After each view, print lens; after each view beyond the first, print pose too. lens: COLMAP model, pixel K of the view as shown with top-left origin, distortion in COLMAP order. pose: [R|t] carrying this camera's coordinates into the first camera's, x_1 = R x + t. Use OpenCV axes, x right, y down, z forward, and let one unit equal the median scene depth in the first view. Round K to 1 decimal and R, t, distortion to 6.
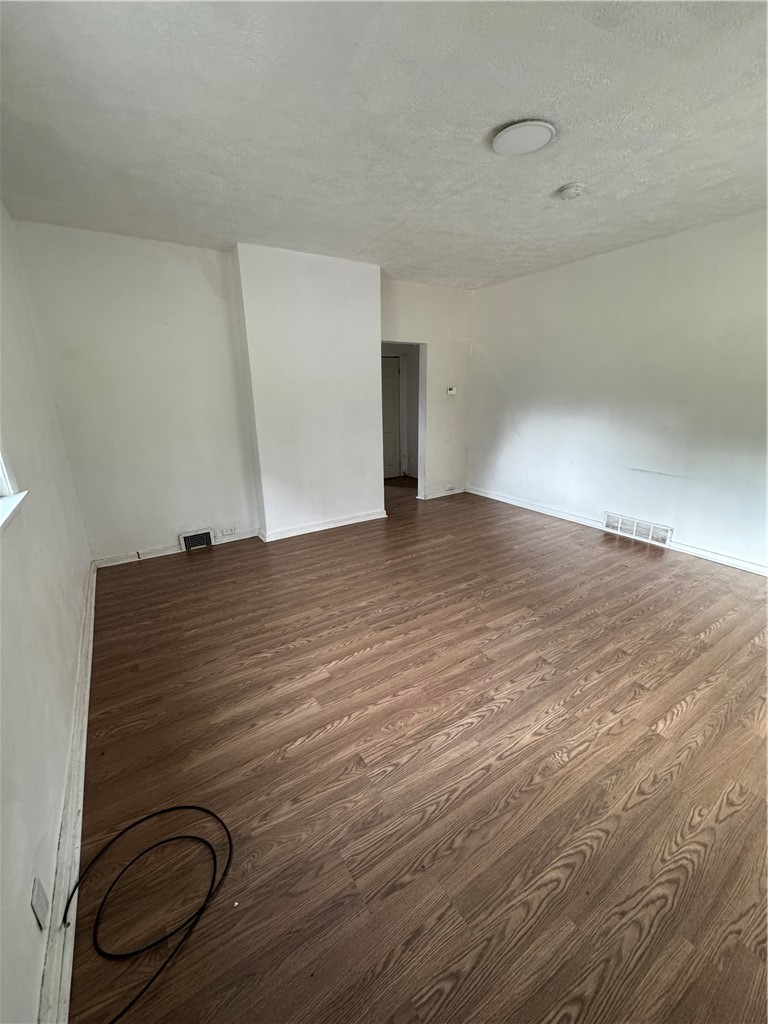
lens RADIAL K [[410.9, 0, 384.0], [0, 410.9, 512.0], [0, 0, 1]] dist [-0.001430, -0.000223]
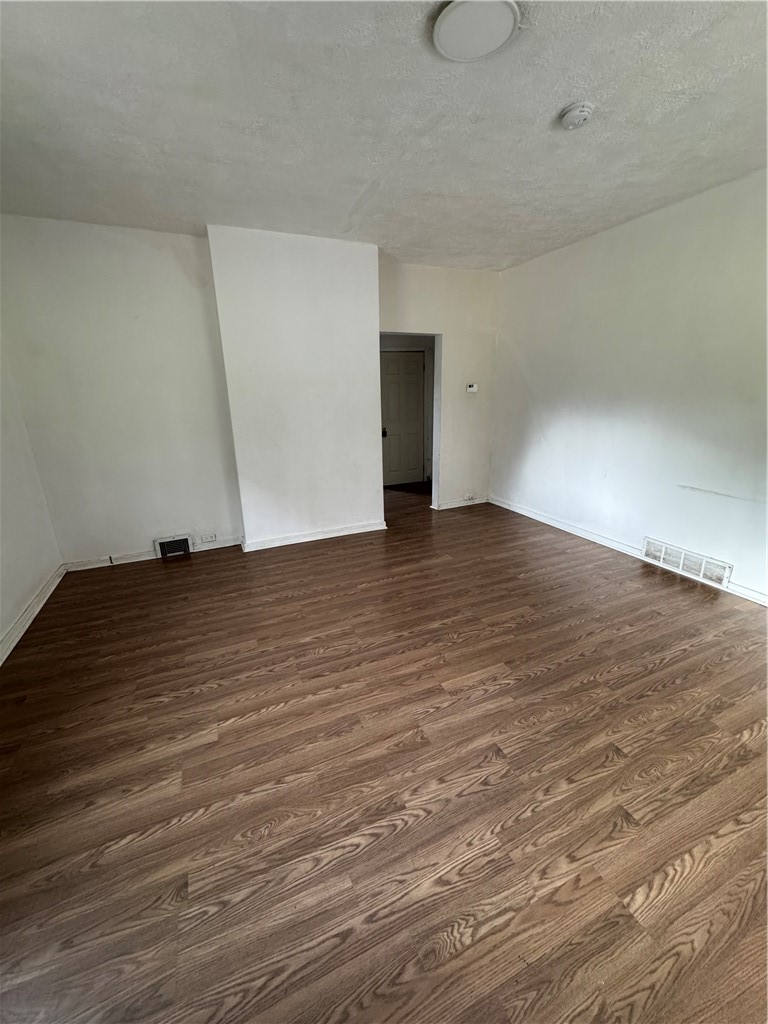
lens RADIAL K [[409.3, 0, 384.0], [0, 409.3, 512.0], [0, 0, 1]] dist [-0.002577, 0.000352]
pose [[0.987895, 0.040964, -0.149615, 0.249648], [-0.040434, 0.999161, 0.006586, -0.056860], [0.149759, -0.000457, 0.988722, 0.216209]]
